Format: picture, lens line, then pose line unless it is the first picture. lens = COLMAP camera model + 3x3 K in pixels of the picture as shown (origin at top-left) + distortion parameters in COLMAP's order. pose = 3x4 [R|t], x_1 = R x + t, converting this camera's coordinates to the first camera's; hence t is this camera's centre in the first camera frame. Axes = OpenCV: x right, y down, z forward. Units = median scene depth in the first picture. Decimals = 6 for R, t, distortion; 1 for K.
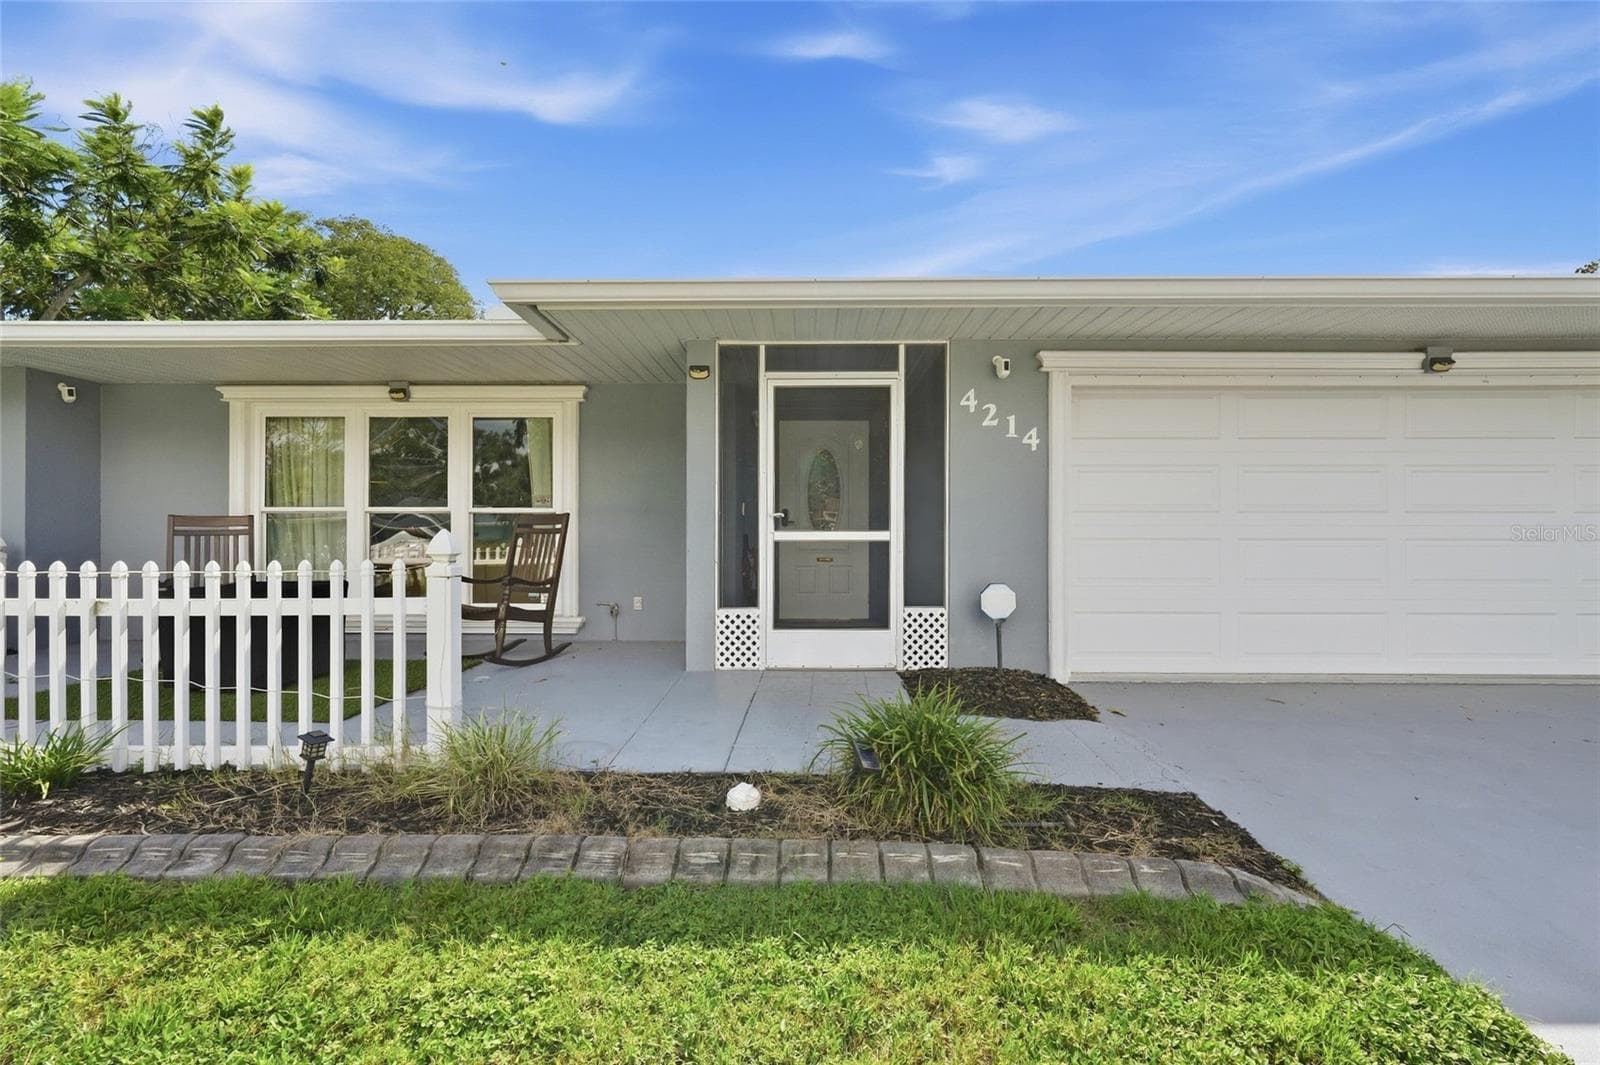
lens RADIAL K [[701.7, 0, 800.0], [0, 701.7, 532.5], [0, 0, 1]] dist [-0.000981, 0.000123]
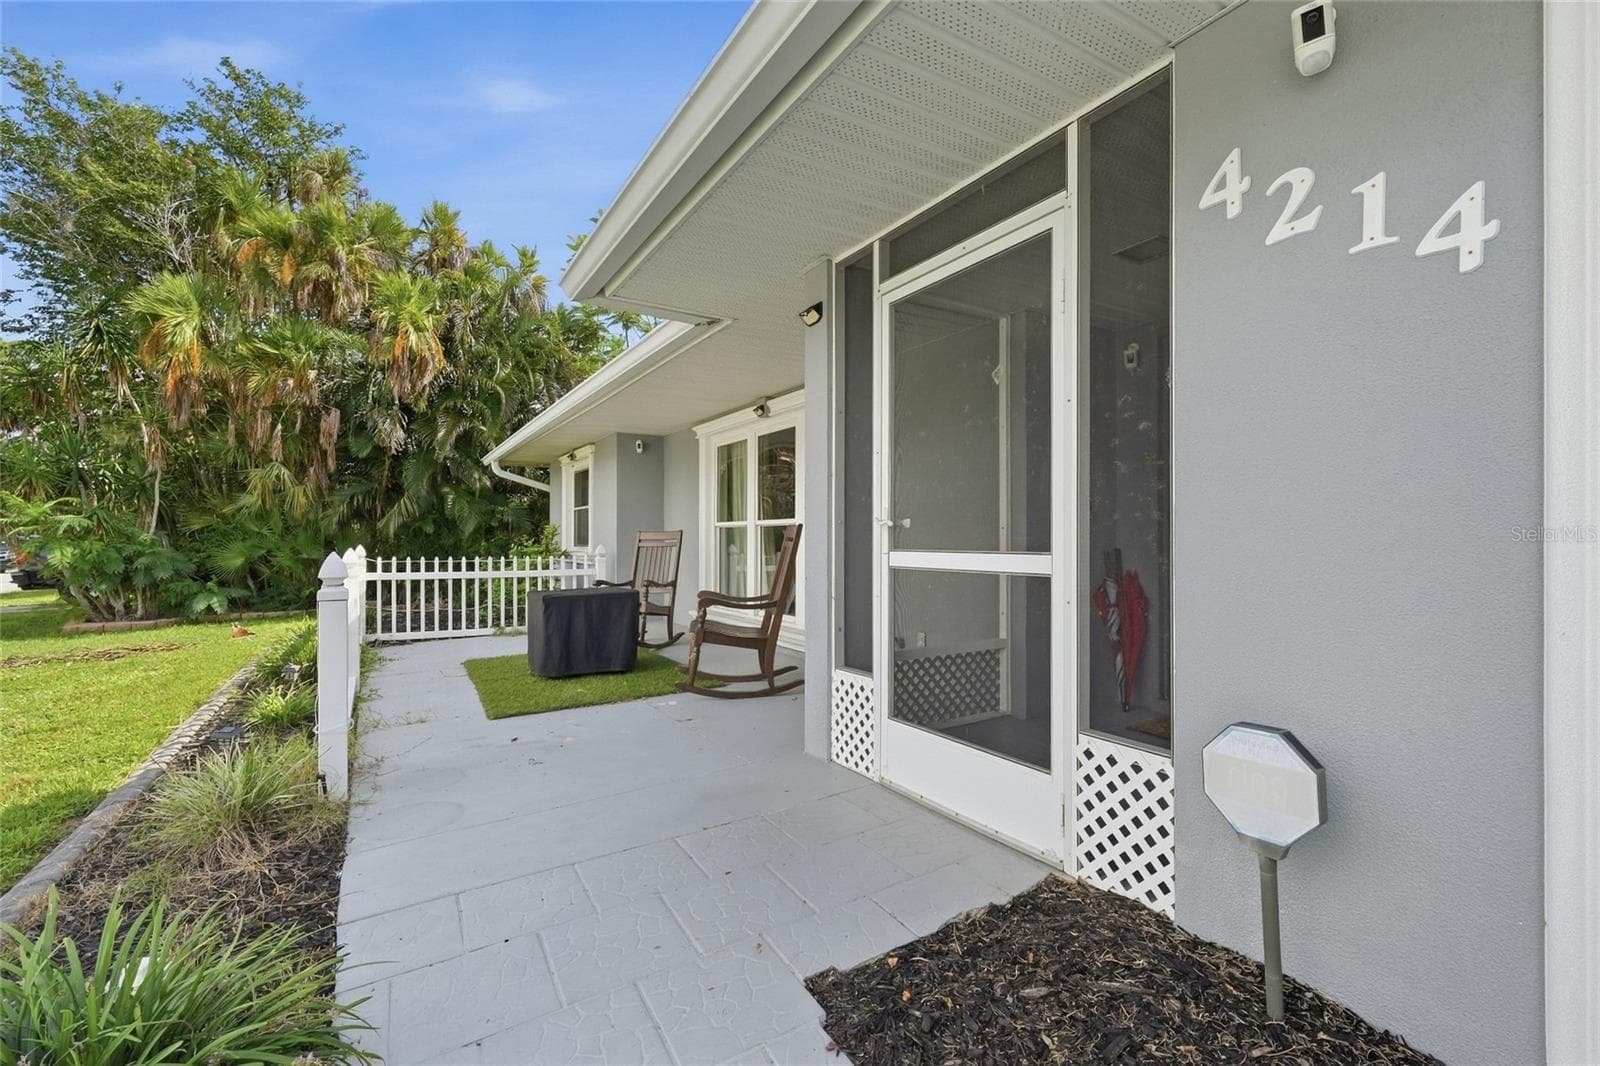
lens RADIAL K [[701.7, 0, 800.0], [0, 701.7, 533.0], [0, 0, 1]] dist [-0.000981, 0.000123]
pose [[0.528331, -0.007746, -0.849003, 0.422537], [0.008883, 0.999954, -0.003596, -0.015359], [0.848992, -0.005642, 0.528375, 0.628033]]
